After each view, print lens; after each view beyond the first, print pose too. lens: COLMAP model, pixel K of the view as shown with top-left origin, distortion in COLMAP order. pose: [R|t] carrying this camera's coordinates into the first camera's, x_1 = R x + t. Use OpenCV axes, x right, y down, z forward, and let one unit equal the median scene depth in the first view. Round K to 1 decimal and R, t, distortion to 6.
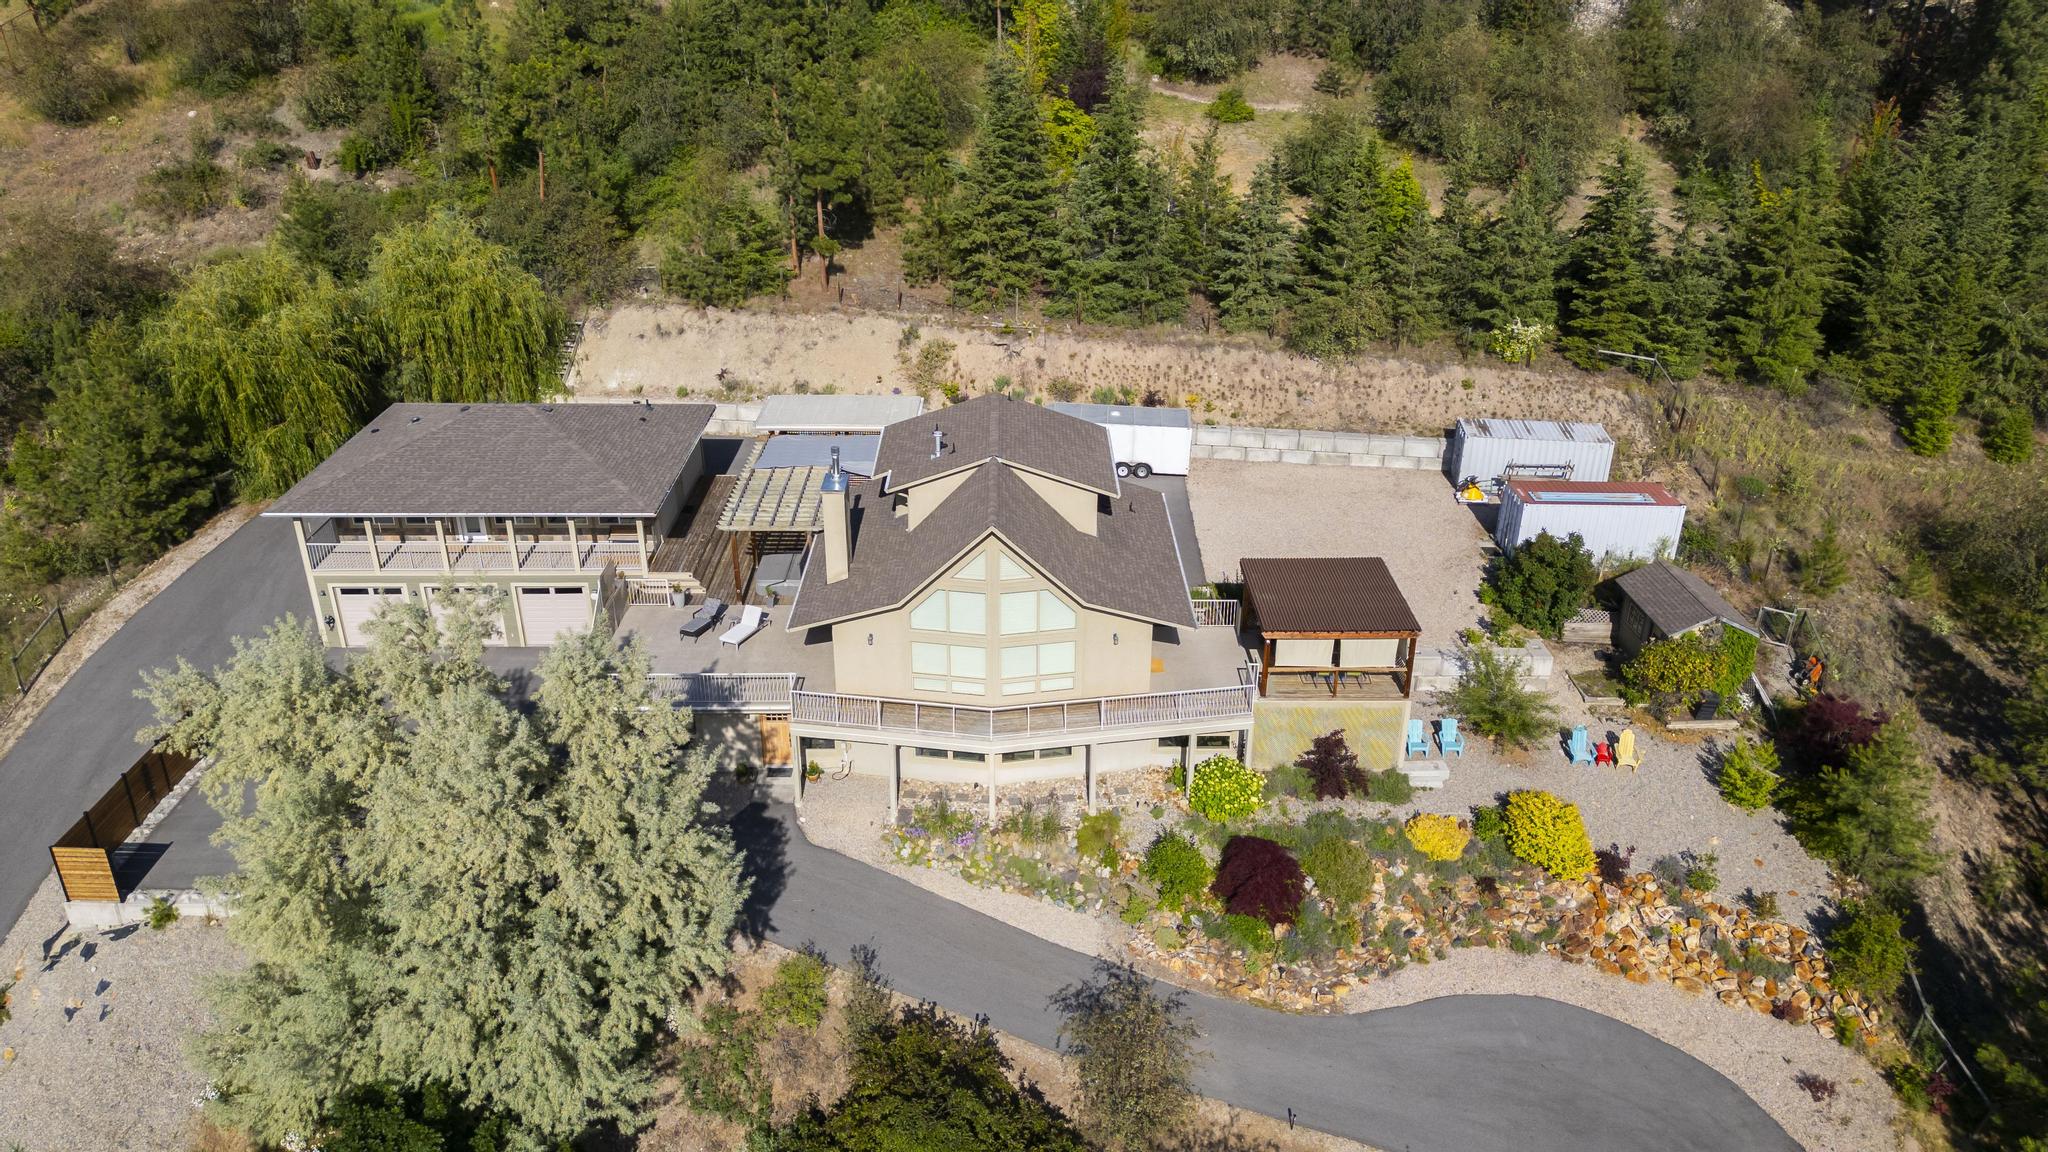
lens RADIAL K [[1433.1, 0, 1031.3], [0, 1433.1, 579.7], [0, 0, 1]] dist [0.084789, -0.099251]
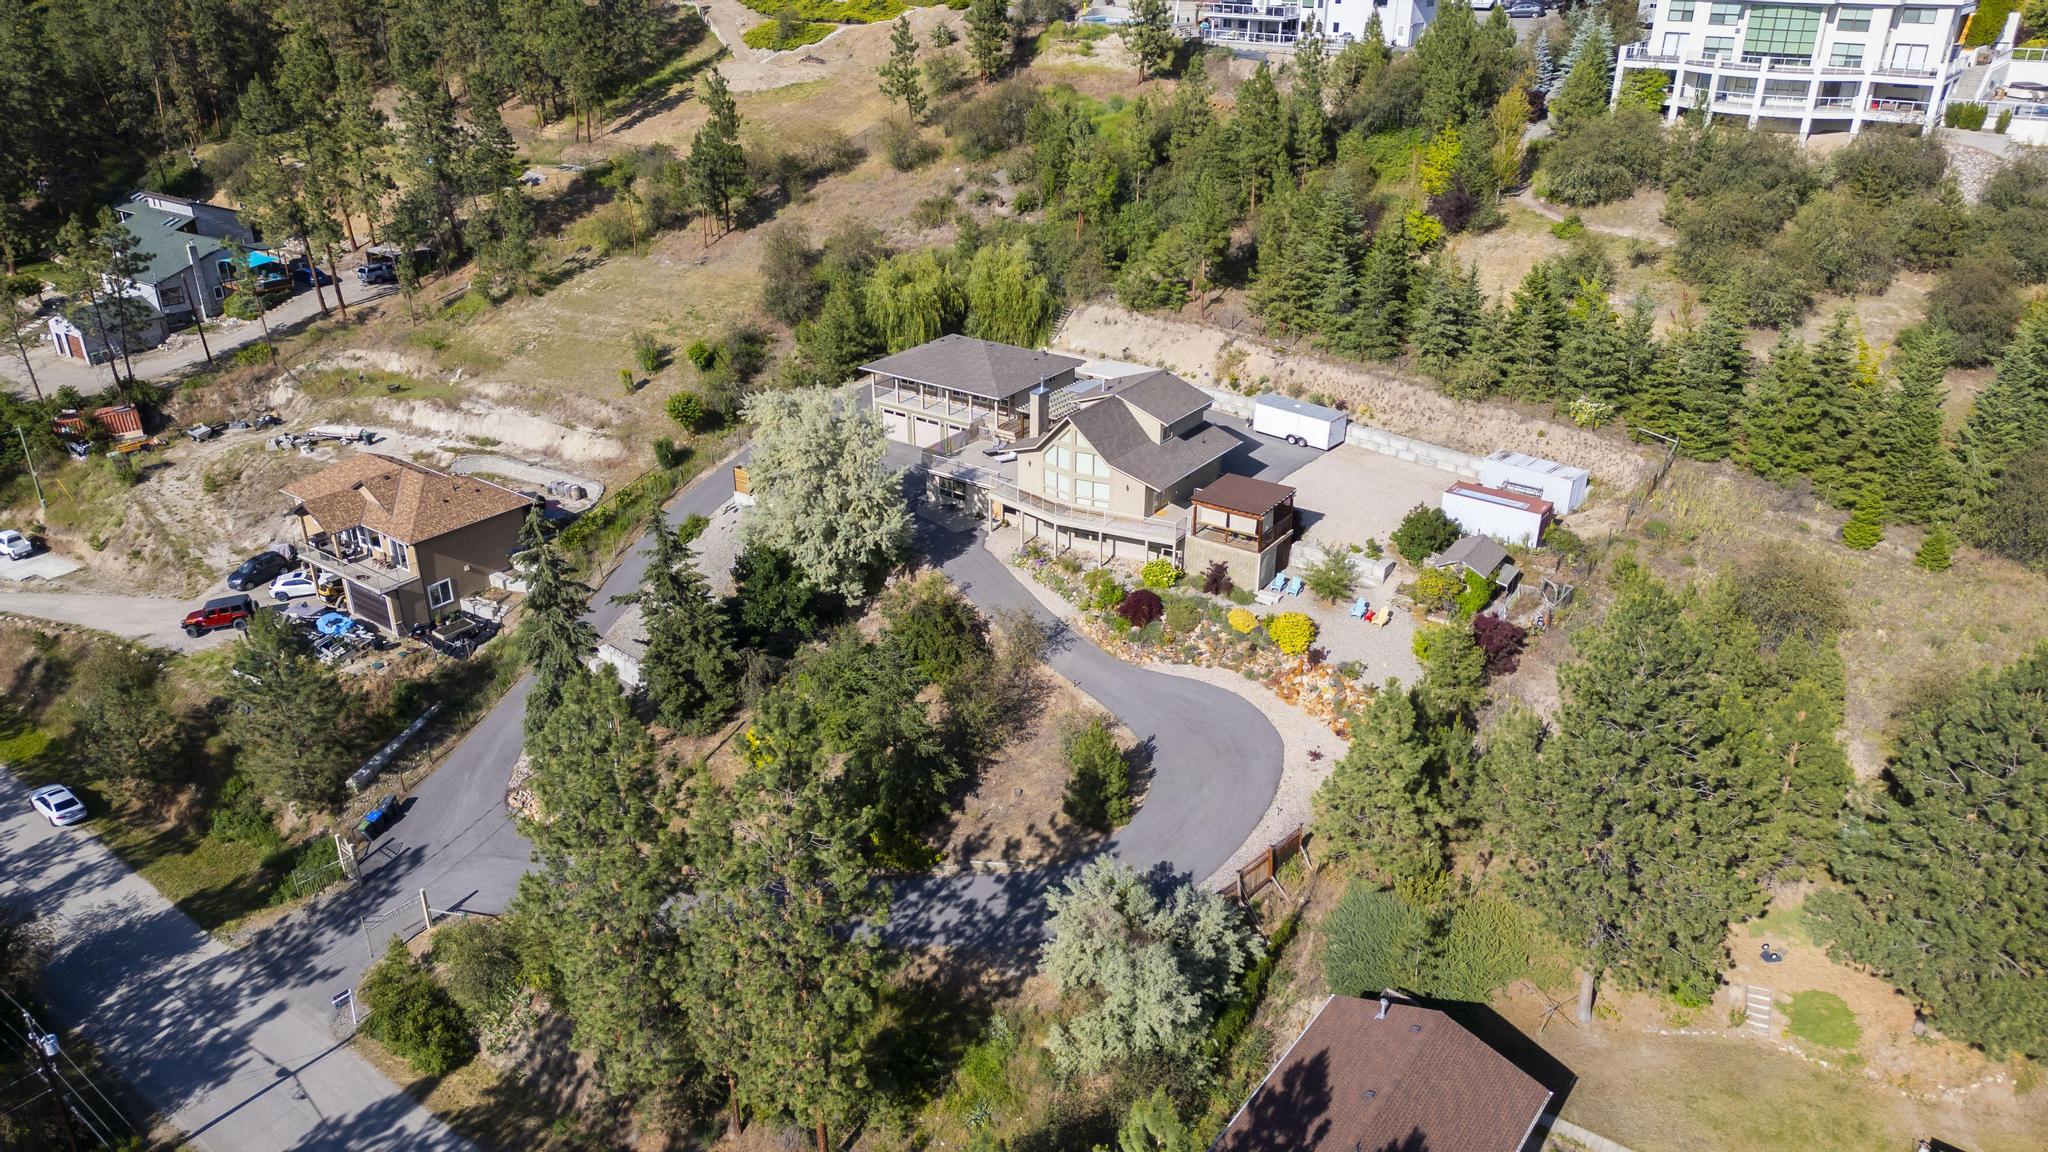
lens RADIAL K [[1433.1, 0, 1031.3], [0, 1433.1, 579.7], [0, 0, 1]] dist [0.084789, -0.099251]
pose [[0.812894, 0.245391, -0.528193, 0.844636], [-0.251838, 0.965837, 0.061132, 0.061973], [0.525149, 0.083326, 0.846921, -0.637506]]
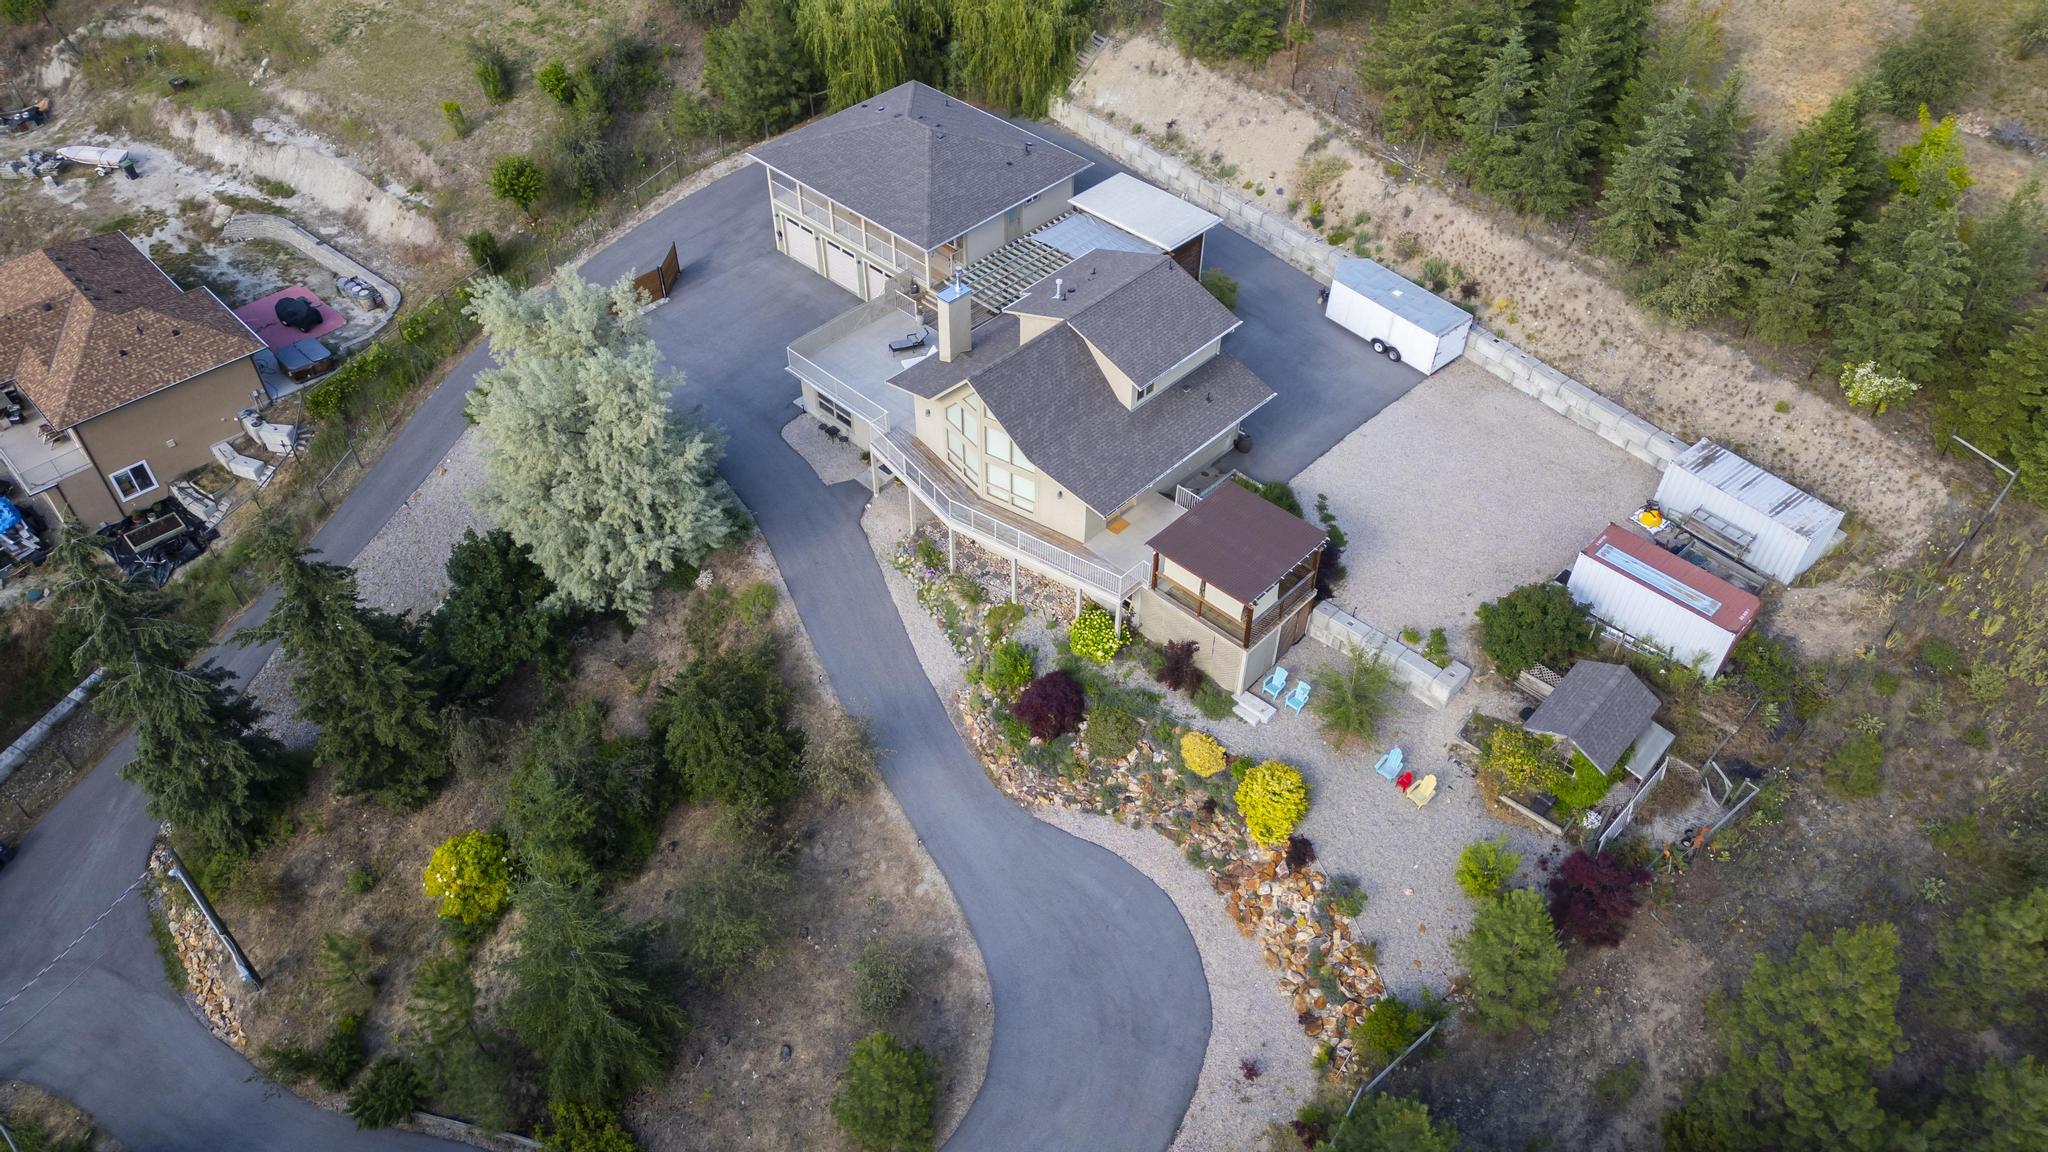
lens RADIAL K [[1416.5, 0, 1034.6], [0, 1416.5, 585.6], [0, 0, 1]] dist [0.061289, -0.050256]
pose [[0.718102, 0.489473, -0.494717, 0.562093], [-0.309238, 0.861254, 0.403252, -0.310208], [0.623459, -0.136591, 0.769833, -0.001190]]
